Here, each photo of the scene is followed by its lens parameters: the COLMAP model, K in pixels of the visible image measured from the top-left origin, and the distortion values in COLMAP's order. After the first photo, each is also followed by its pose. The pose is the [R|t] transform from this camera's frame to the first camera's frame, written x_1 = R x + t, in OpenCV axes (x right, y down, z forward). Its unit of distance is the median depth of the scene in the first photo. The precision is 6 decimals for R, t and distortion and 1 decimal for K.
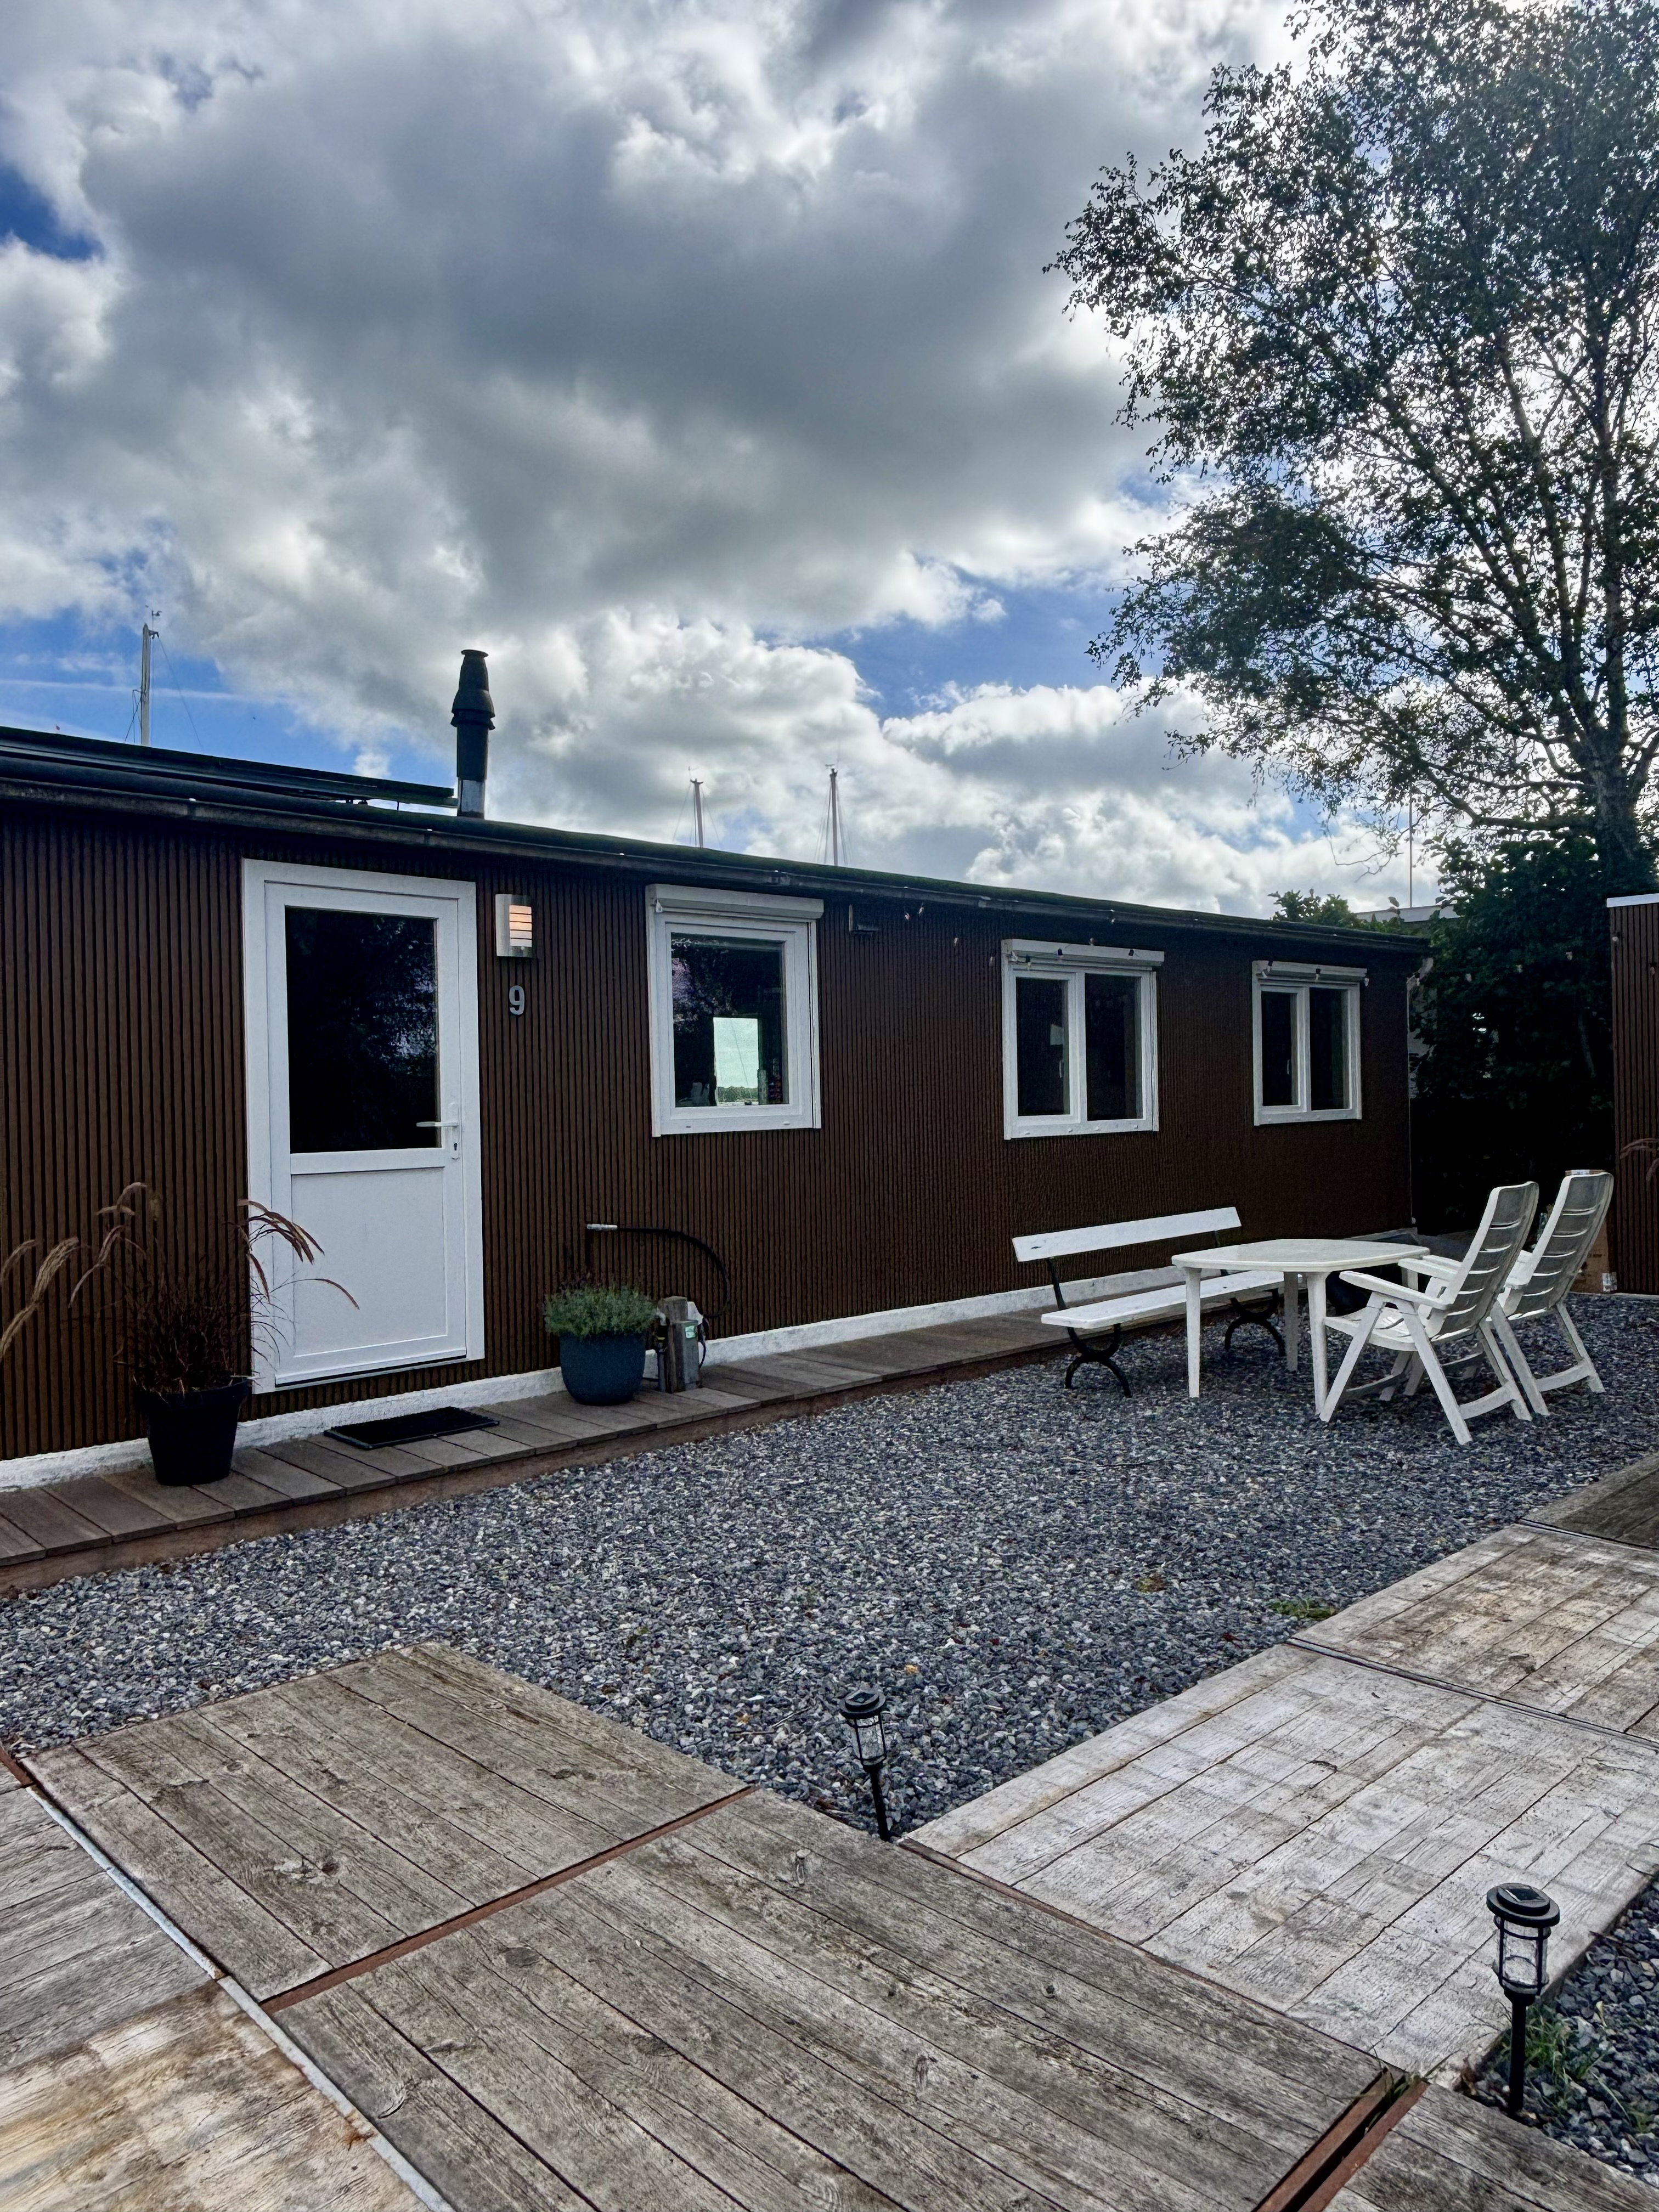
lens RADIAL K [[1475.6, 0, 829.5], [0, 1475.6, 1106.0], [0, 0, 1]] dist [0.005680, -0.031687]
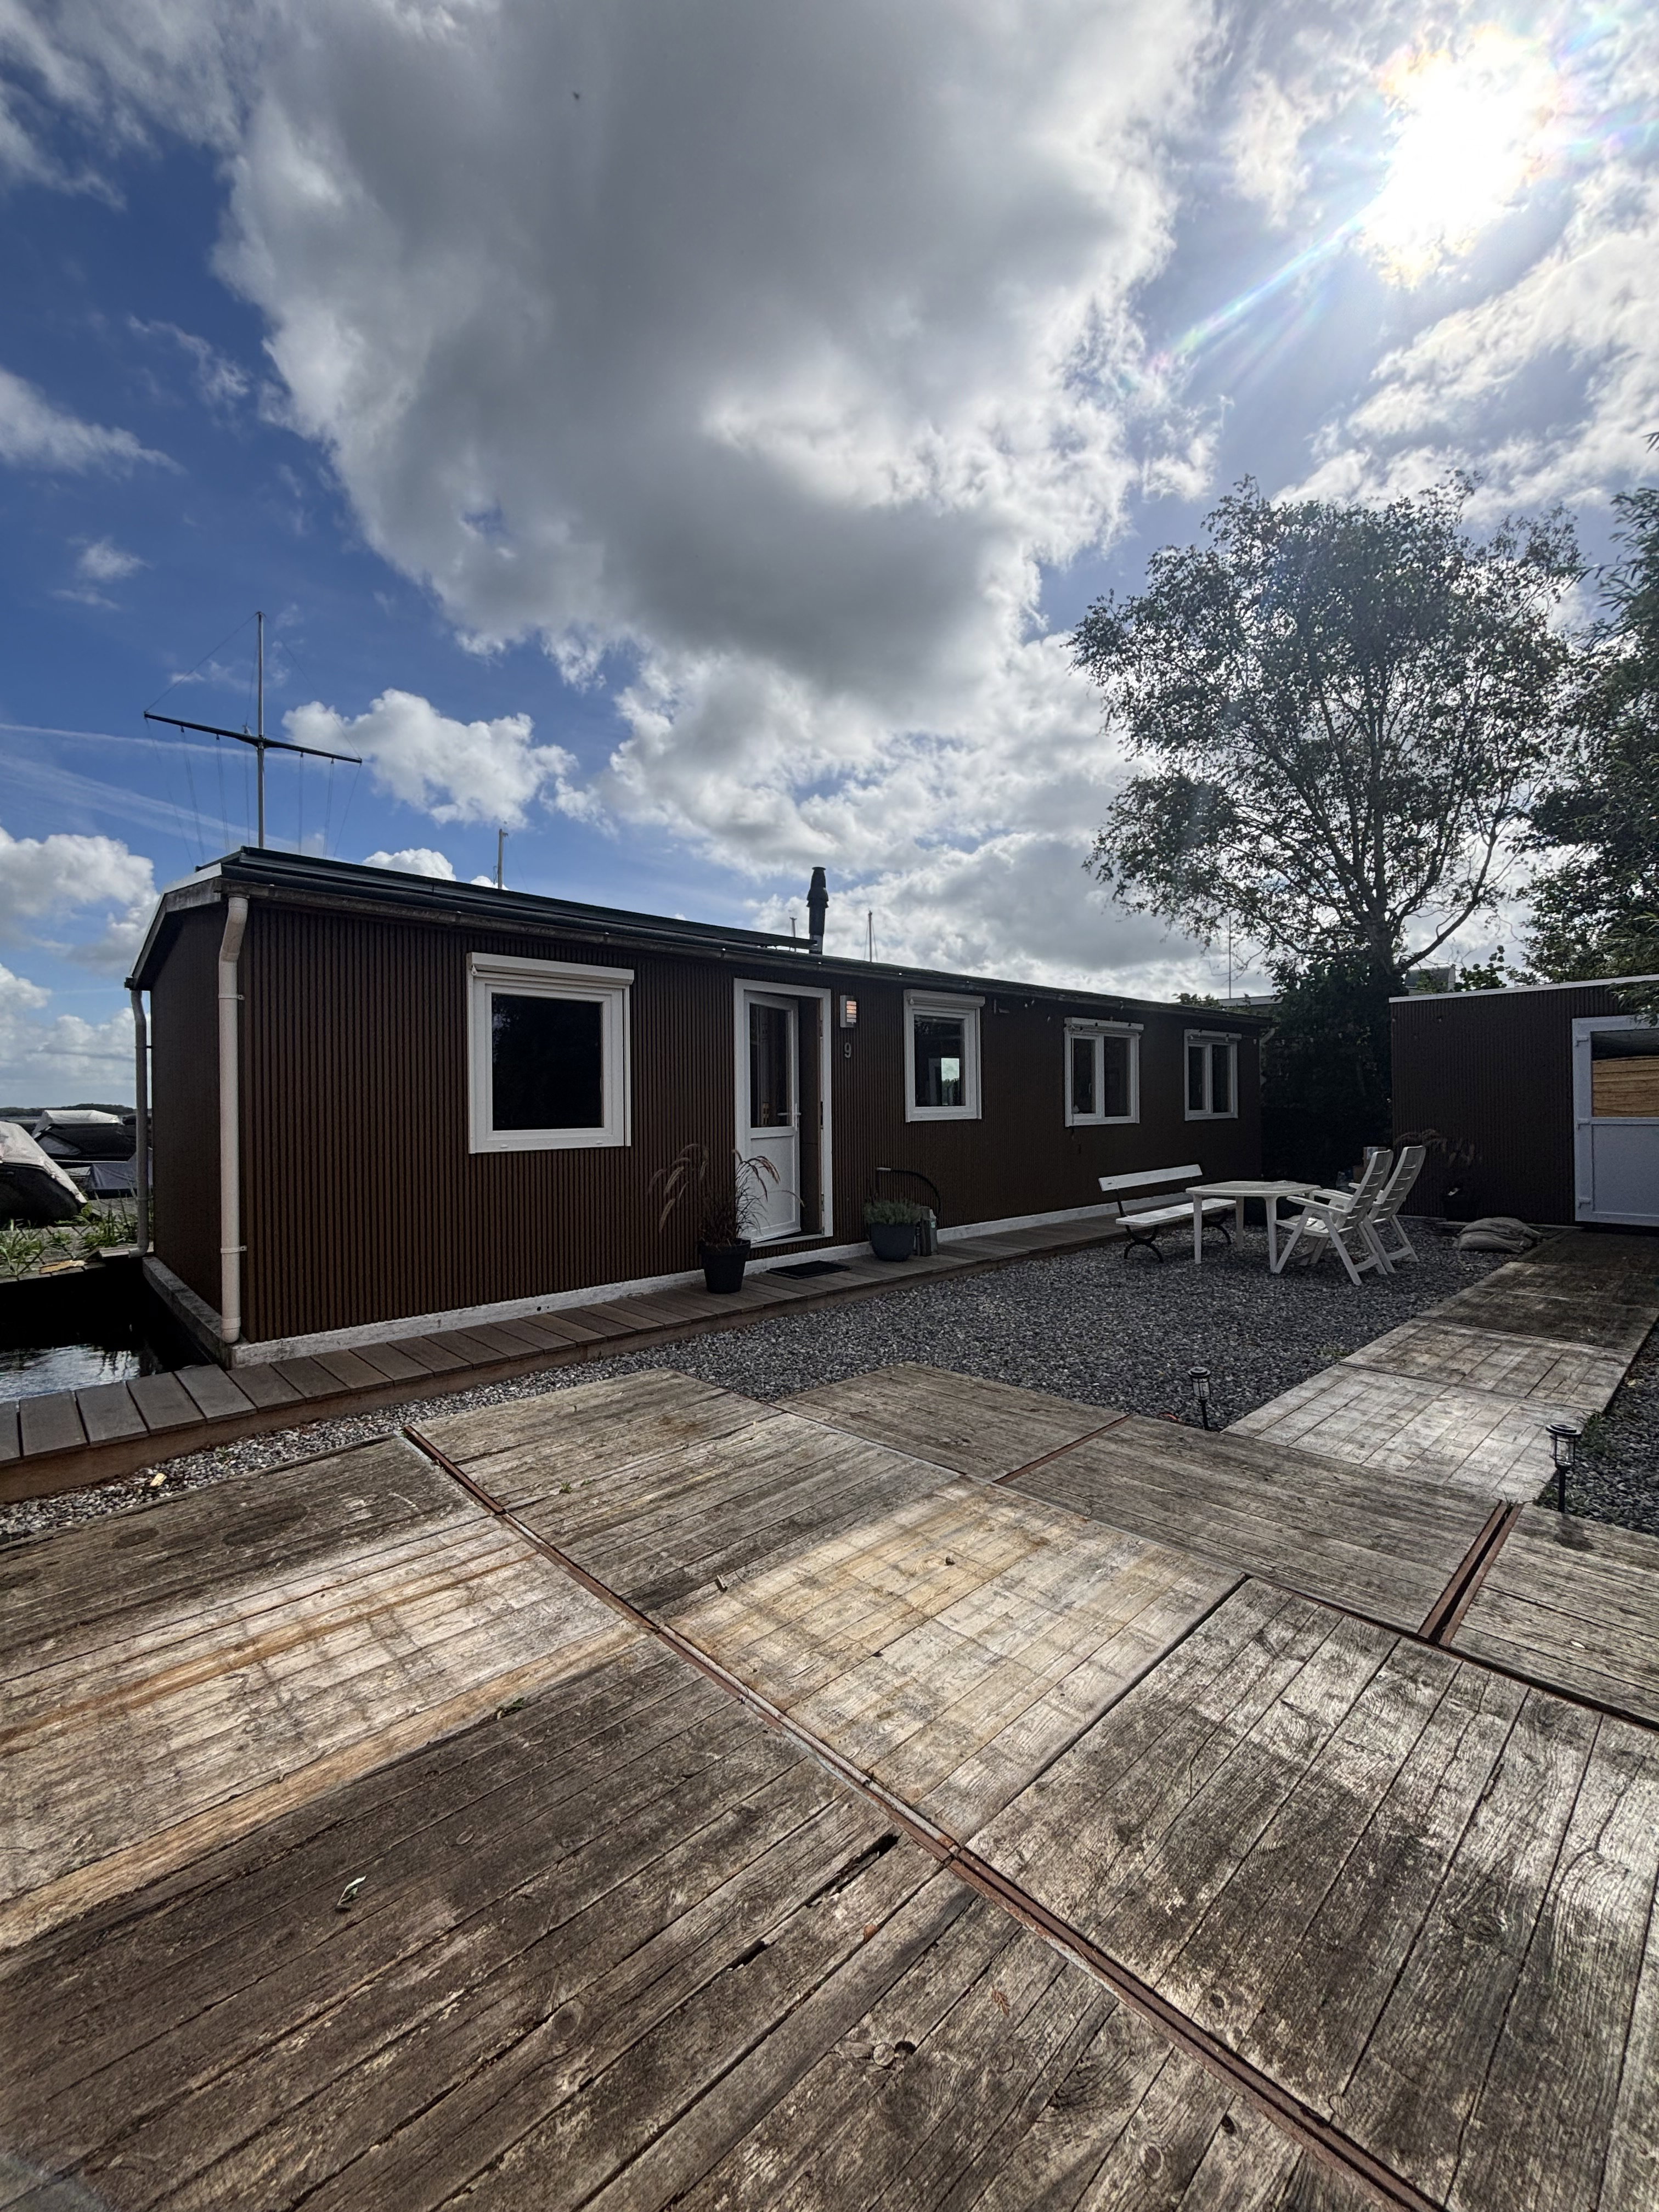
lens RADIAL K [[892.5, 0, 782.4], [0, 892.5, 1092.2], [0, 0, 1]] dist [-0.039638, 0.000186]
pose [[0.998870, 0.008813, -0.046695, -0.241537], [-0.009786, 0.999739, -0.020650, 0.008171], [0.046501, 0.021084, 0.998696, -0.159009]]
